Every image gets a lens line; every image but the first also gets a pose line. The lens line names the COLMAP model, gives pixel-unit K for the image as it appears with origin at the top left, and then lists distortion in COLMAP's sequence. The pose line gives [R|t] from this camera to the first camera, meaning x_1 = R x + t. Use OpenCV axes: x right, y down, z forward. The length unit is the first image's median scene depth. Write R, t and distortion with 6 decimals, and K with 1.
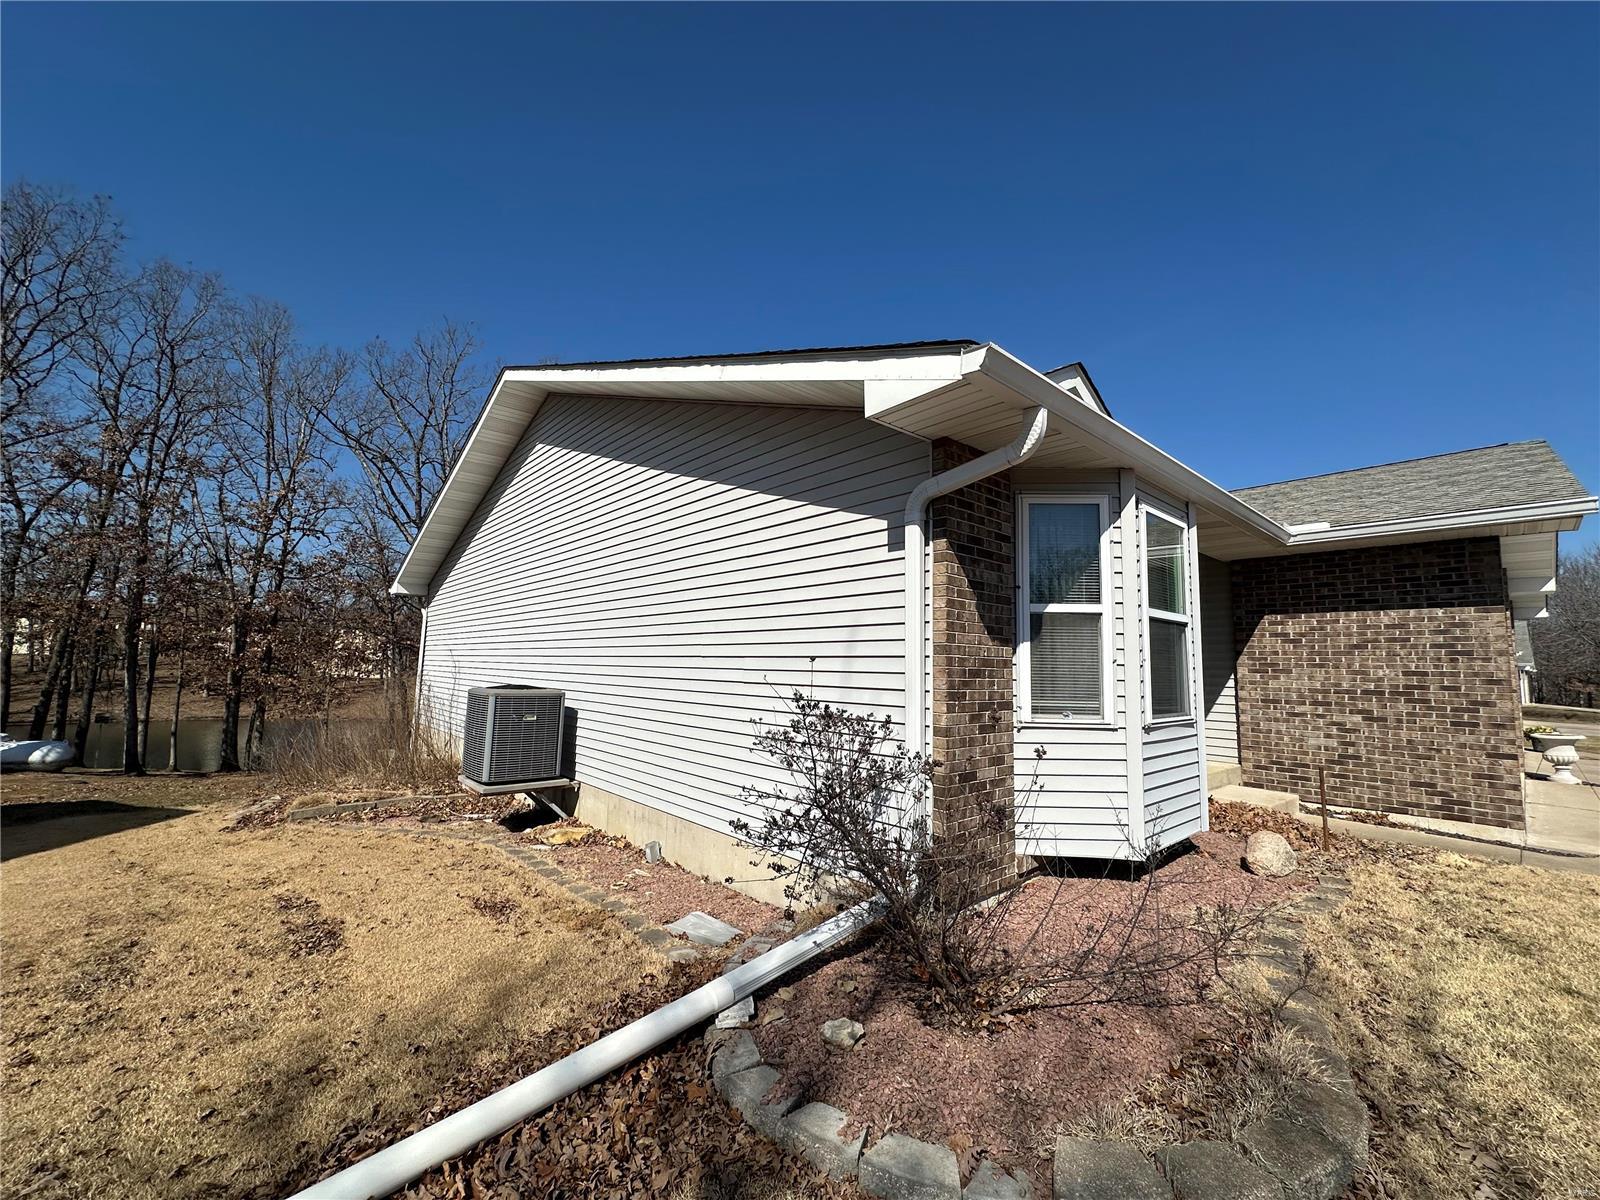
lens RADIAL K [[638.1, 0, 797.3], [0, 638.1, 601.6], [0, 0, 1]] dist [-0.002144, 0.000558]
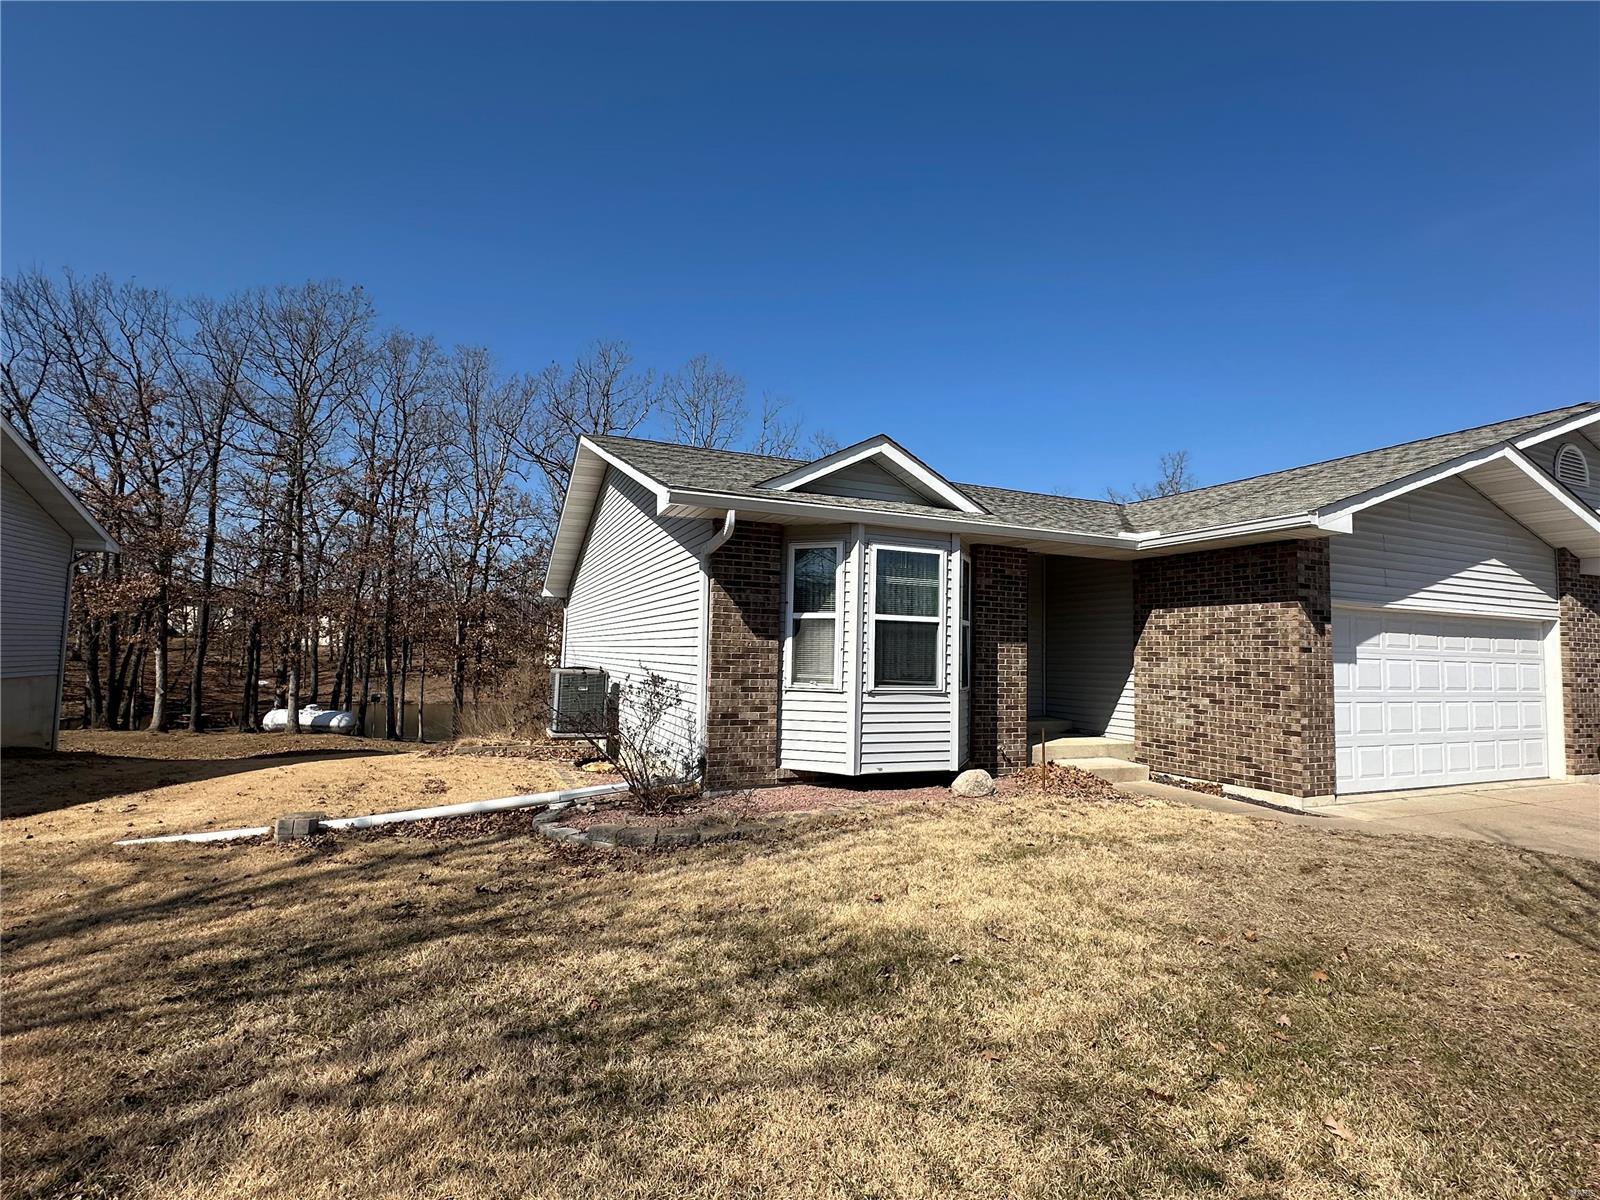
lens RADIAL K [[752.3, 0, 798.7], [0, 752.3, 599.8], [0, 0, 1]] dist [-0.000375, 0.001372]
pose [[0.948793, -0.020304, -0.315244, 0.611181], [0.027392, 0.999461, 0.018071, -0.039654], [0.314707, -0.025781, 0.948839, -0.483818]]
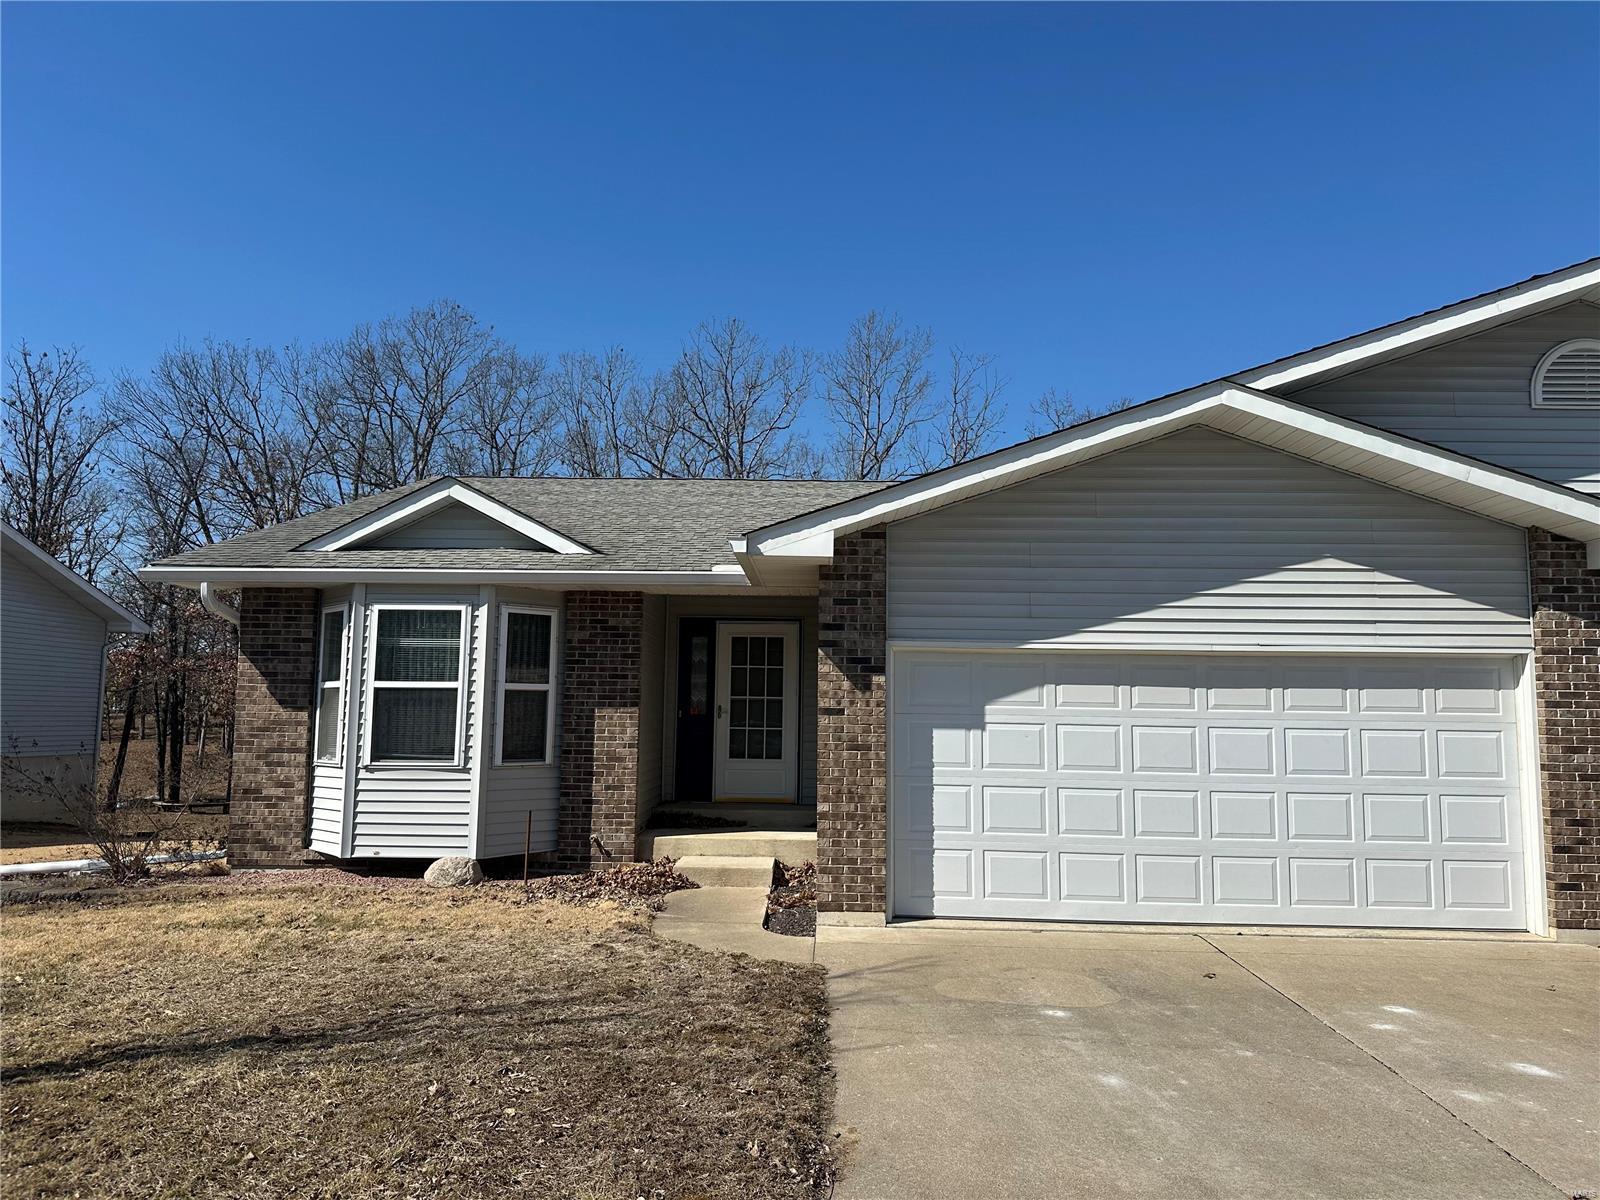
lens RADIAL K [[1119.7, 0, 796.7], [0, 1119.7, 602.4], [0, 0, 1]] dist [0.065344, -0.042372]
pose [[0.726234, -0.082300, -0.682504, 1.880372], [0.072745, 0.996434, -0.042750, 0.007047], [0.683588, -0.018603, 0.729631, -0.100838]]
